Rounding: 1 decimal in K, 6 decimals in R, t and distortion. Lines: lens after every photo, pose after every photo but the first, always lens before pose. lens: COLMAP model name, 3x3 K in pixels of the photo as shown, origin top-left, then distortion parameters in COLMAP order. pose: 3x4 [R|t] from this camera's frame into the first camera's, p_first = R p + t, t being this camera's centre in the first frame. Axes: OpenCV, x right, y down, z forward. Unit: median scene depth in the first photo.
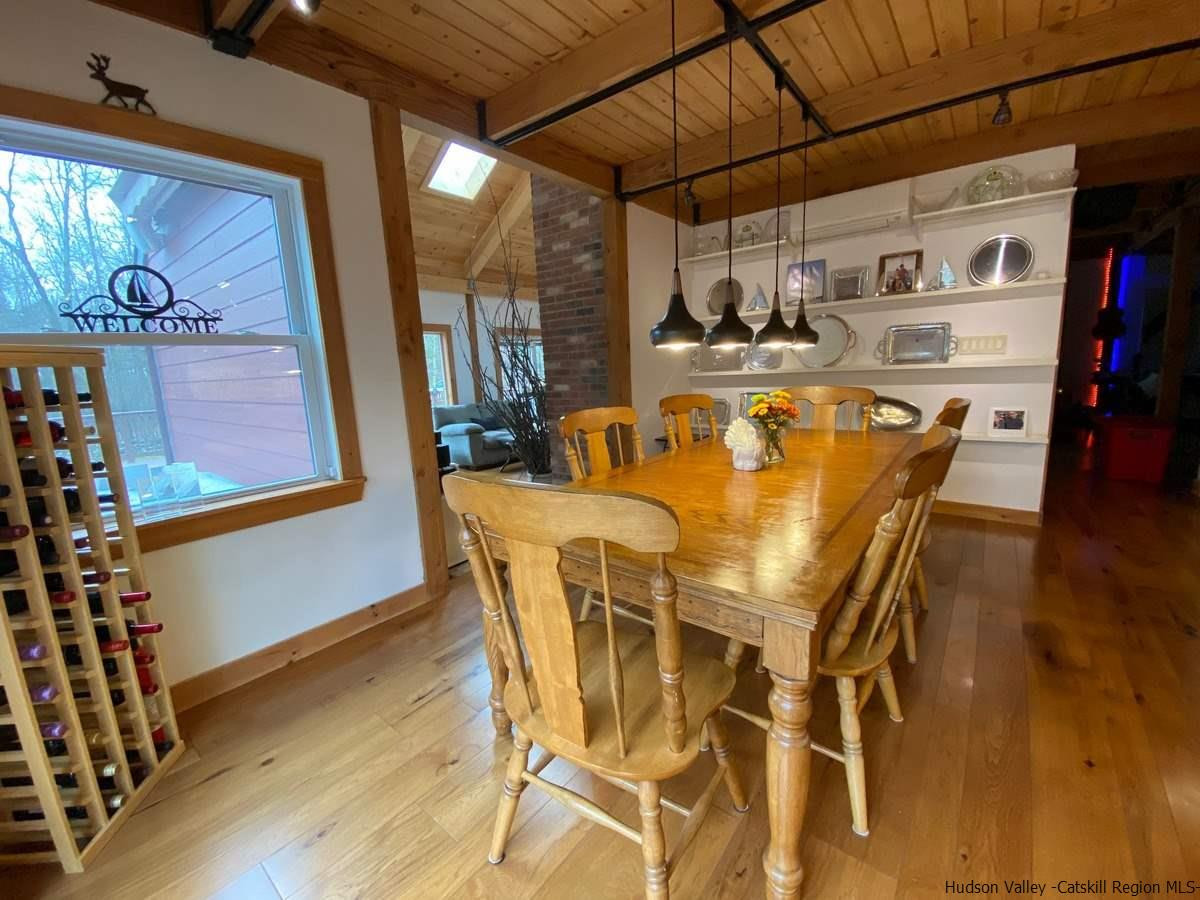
lens RADIAL K [[504.7, 0, 600.0], [0, 504.7, 450.0], [0, 0, 1]] dist [0.000355, -0.012582]
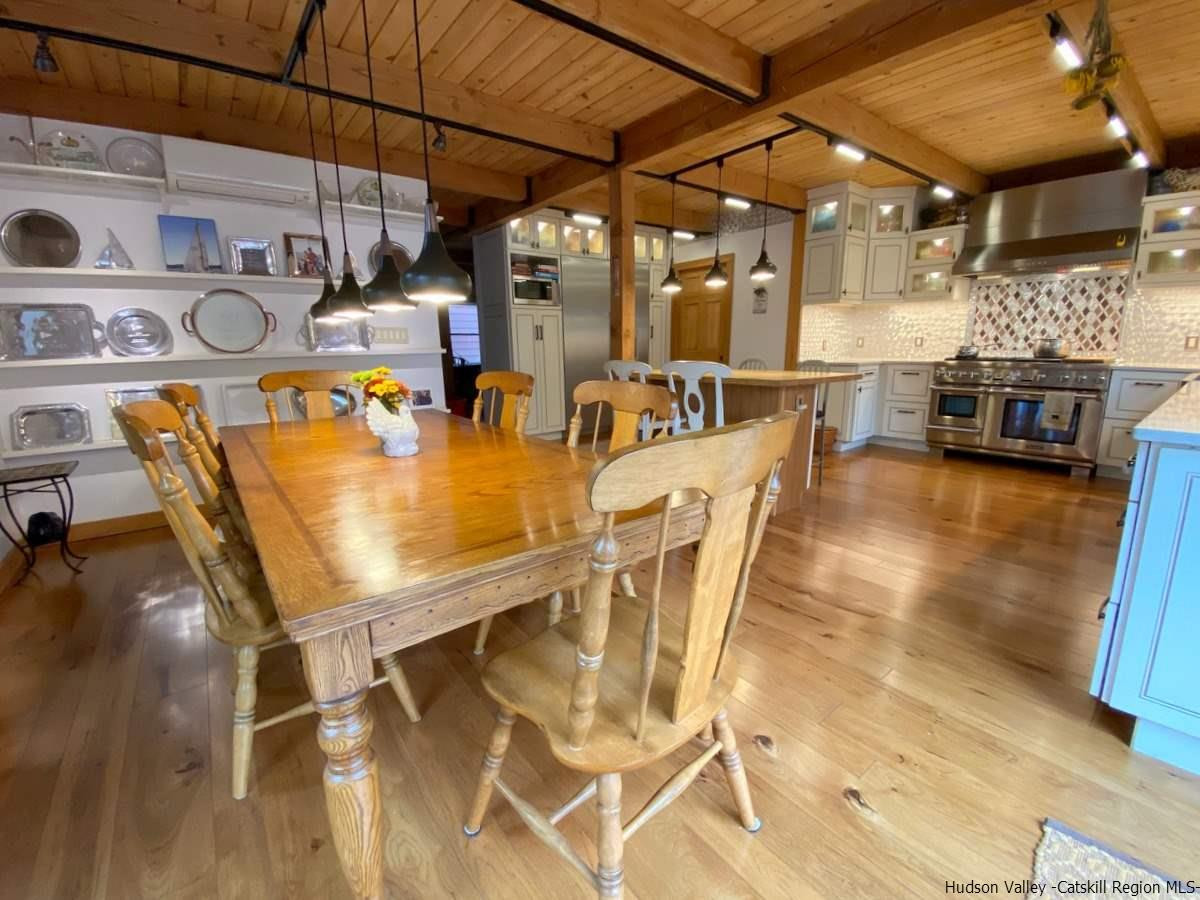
lens RADIAL K [[504.7, 0, 600.0], [0, 504.7, 450.0], [0, 0, 1]] dist [0.000355, -0.012582]
pose [[0.232979, -0.162924, 0.958737, -0.261486], [0.158056, 0.979102, 0.127976, -0.022121], [-0.959551, 0.121718, 0.253861, 0.261862]]
